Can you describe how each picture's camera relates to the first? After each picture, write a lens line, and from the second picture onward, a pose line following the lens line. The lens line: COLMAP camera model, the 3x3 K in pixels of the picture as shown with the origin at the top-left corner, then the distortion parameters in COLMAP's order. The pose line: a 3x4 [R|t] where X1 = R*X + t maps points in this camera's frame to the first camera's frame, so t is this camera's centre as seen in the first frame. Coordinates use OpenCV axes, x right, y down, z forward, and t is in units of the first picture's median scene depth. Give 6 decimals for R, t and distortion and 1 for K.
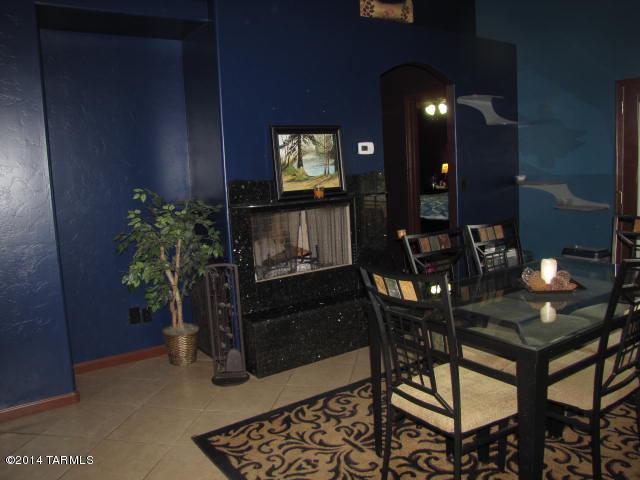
lens RADIAL K [[534.9, 0, 325.6], [0, 534.9, 242.2], [0, 0, 1]] dist [-0.164710, 0.123643]
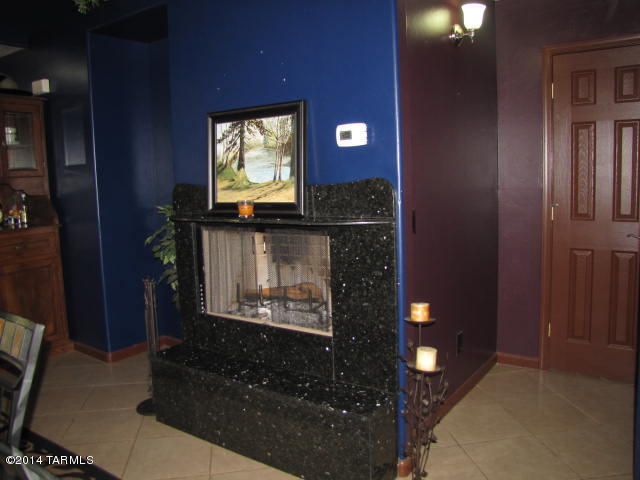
lens RADIAL K [[534.9, 0, 318.3], [0, 534.9, 237.4], [0, 0, 1]] dist [-0.164710, 0.123643]
pose [[0.320446, 0.143866, -0.936278, 0.631505], [-0.126457, 0.986050, 0.108233, -0.139861], [0.938788, 0.083716, 0.334169, 0.867276]]
